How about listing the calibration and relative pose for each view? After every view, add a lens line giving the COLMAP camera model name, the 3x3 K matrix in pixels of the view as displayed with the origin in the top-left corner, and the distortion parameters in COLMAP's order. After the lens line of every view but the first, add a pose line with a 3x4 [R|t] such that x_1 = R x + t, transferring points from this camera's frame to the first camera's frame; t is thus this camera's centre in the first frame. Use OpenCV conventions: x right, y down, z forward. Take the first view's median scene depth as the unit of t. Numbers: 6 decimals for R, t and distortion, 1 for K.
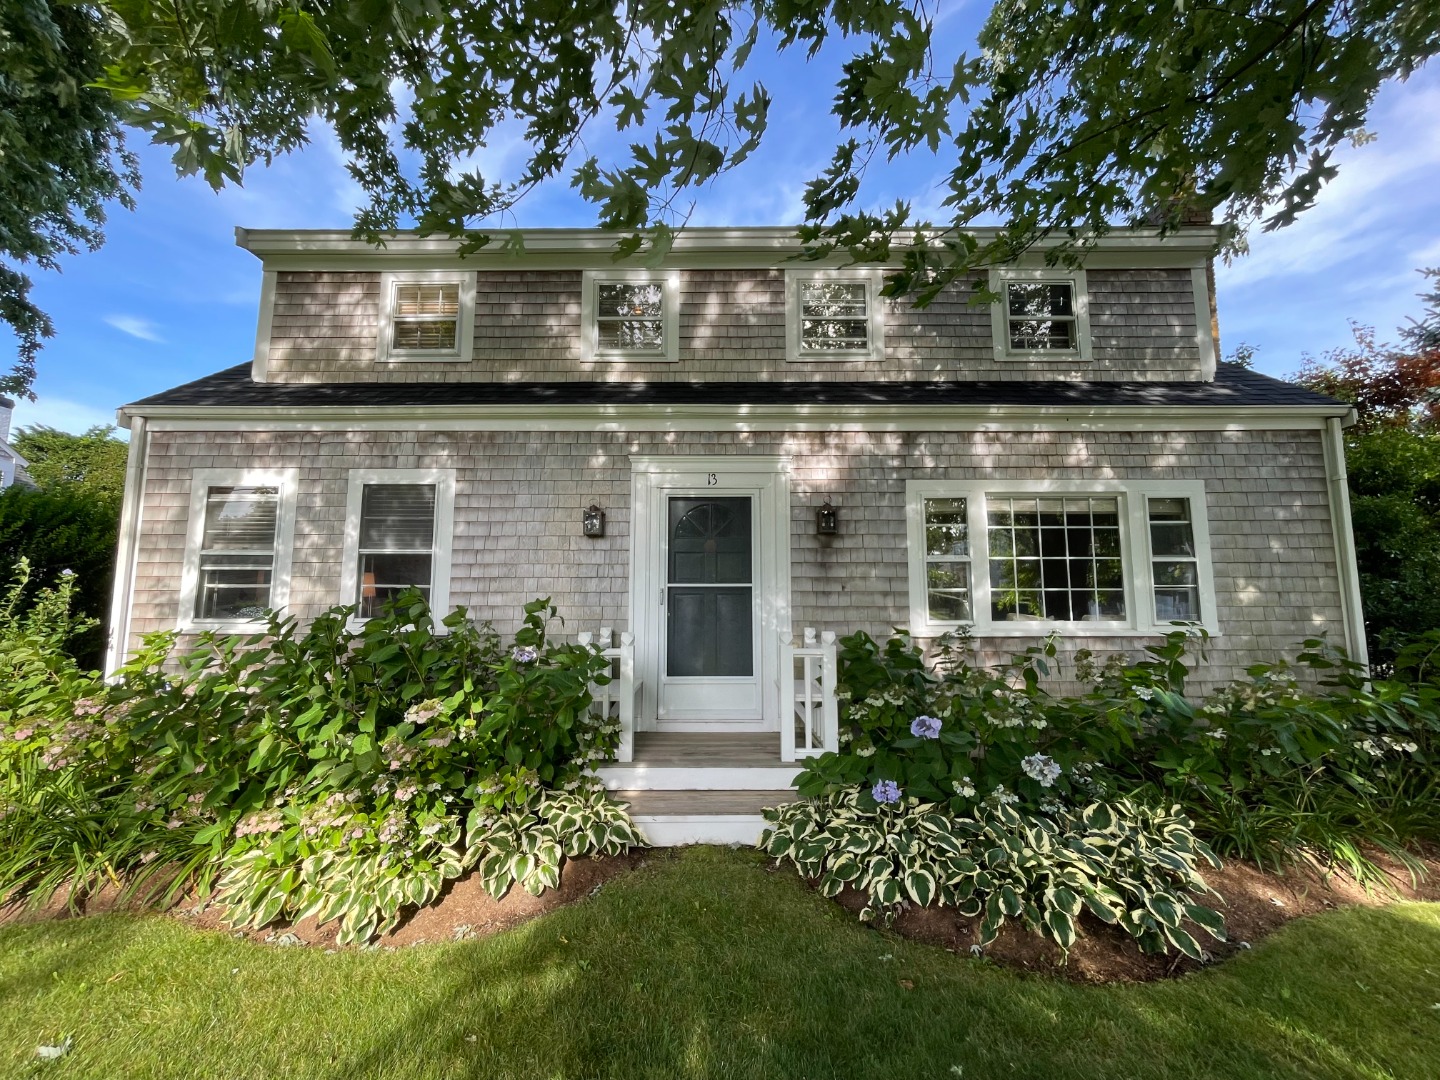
lens RADIAL K [[577.8, 0, 720.0], [0, 577.8, 540.0], [0, 0, 1]] dist [-0.016671, -0.000295]
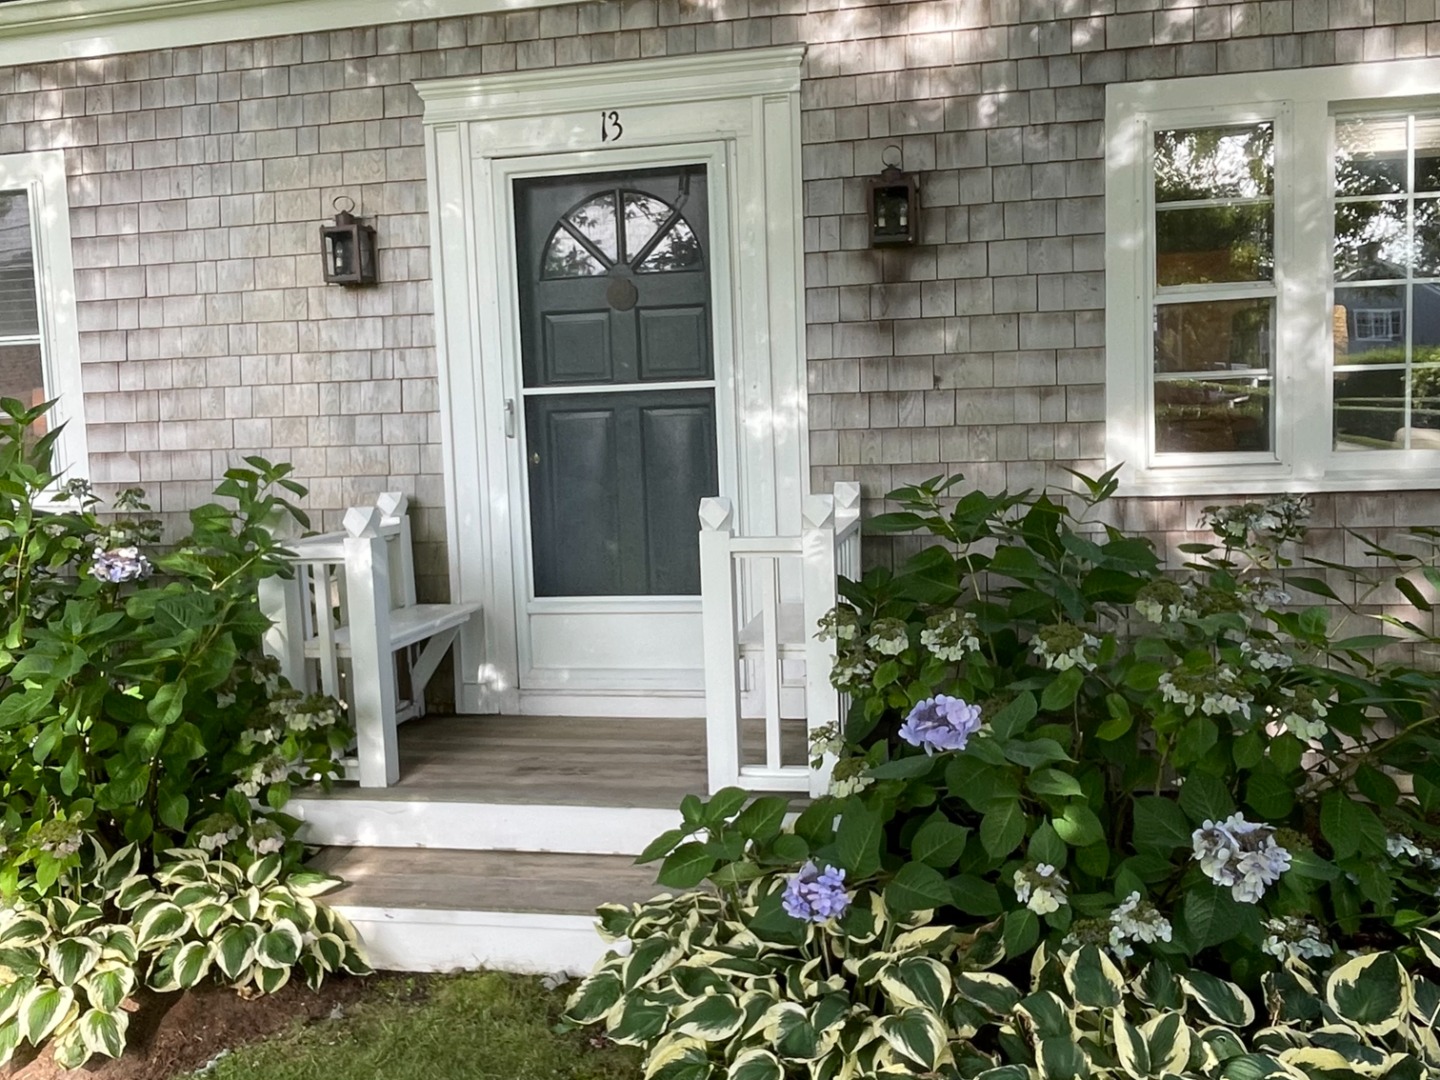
lens RADIAL K [[1210.5, 0, 720.0], [0, 1210.5, 540.0], [0, 0, 1]] dist [0.015353, -0.055744]
pose [[0.981010, -0.015630, -0.193325, 0.240432], [0.055303, 0.977913, 0.201566, 0.013309], [0.185904, -0.208429, 0.960207, 0.140558]]
